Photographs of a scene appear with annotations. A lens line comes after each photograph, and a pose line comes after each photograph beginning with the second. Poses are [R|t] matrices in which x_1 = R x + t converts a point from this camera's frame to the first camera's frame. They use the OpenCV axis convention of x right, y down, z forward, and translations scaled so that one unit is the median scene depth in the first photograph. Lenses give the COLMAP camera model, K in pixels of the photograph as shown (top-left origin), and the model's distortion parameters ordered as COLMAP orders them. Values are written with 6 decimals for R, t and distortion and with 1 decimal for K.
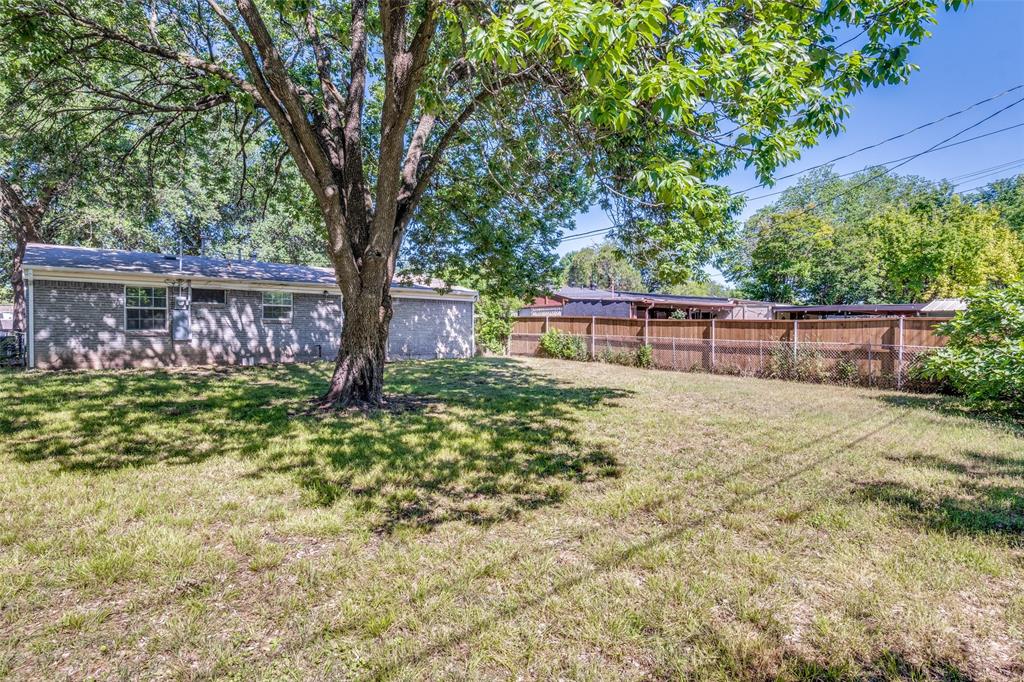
lens RADIAL K [[542.8, 0, 511.6], [0, 542.8, 342.0], [0, 0, 1]] dist [0.008865, -0.005812]
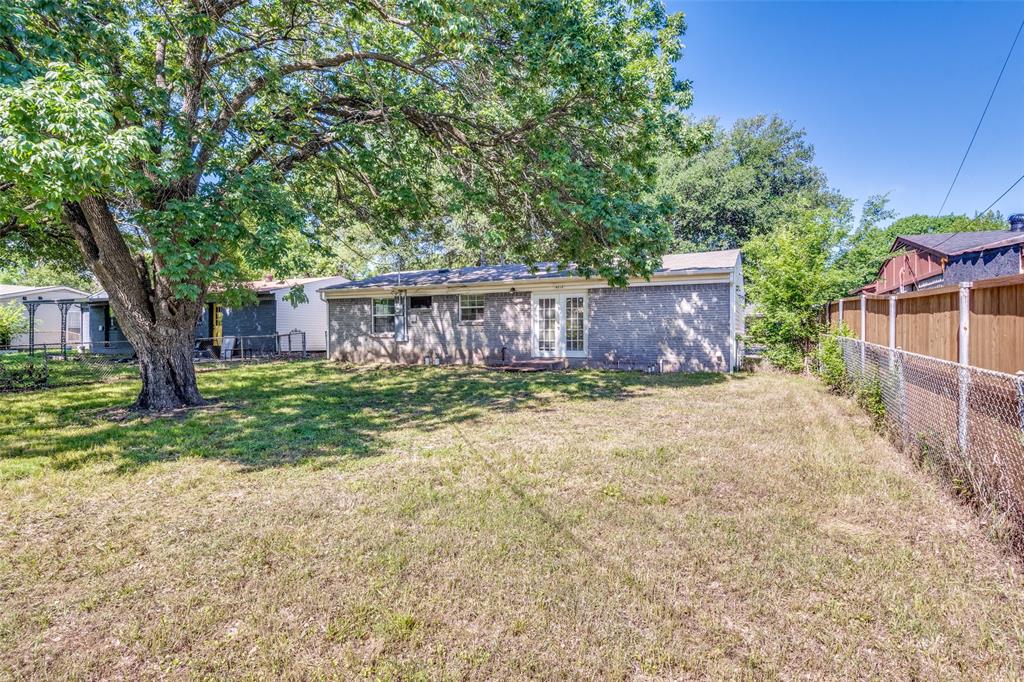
lens RADIAL K [[542.8, 0, 517.7], [0, 542.8, 339.3], [0, 0, 1]] dist [0.008865, -0.005812]
pose [[0.375489, 0.009472, -0.926779, 0.530703], [-0.011631, 0.999917, 0.005507, -0.013715], [0.926754, 0.008712, 0.375568, 0.696360]]
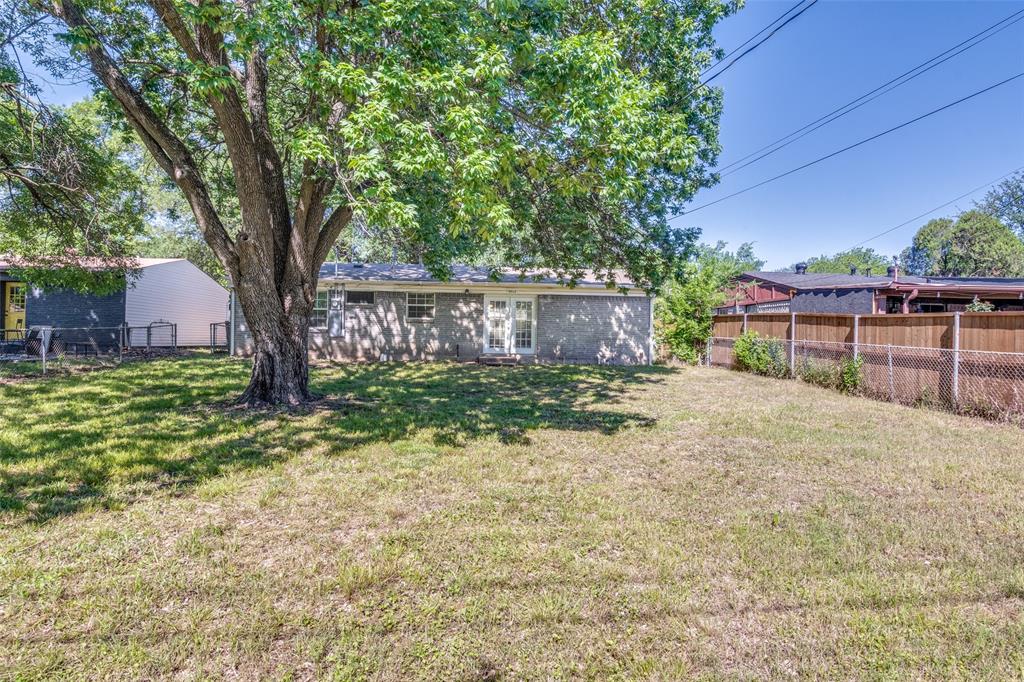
lens RADIAL K [[542.8, 0, 508.5], [0, 542.8, 334.2], [0, 0, 1]] dist [0.008865, -0.005812]
pose [[0.778288, 0.011939, -0.627794, 0.355305], [-0.029028, 0.999434, -0.016979, 0.002481], [0.627236, 0.031438, 0.778195, 0.292866]]
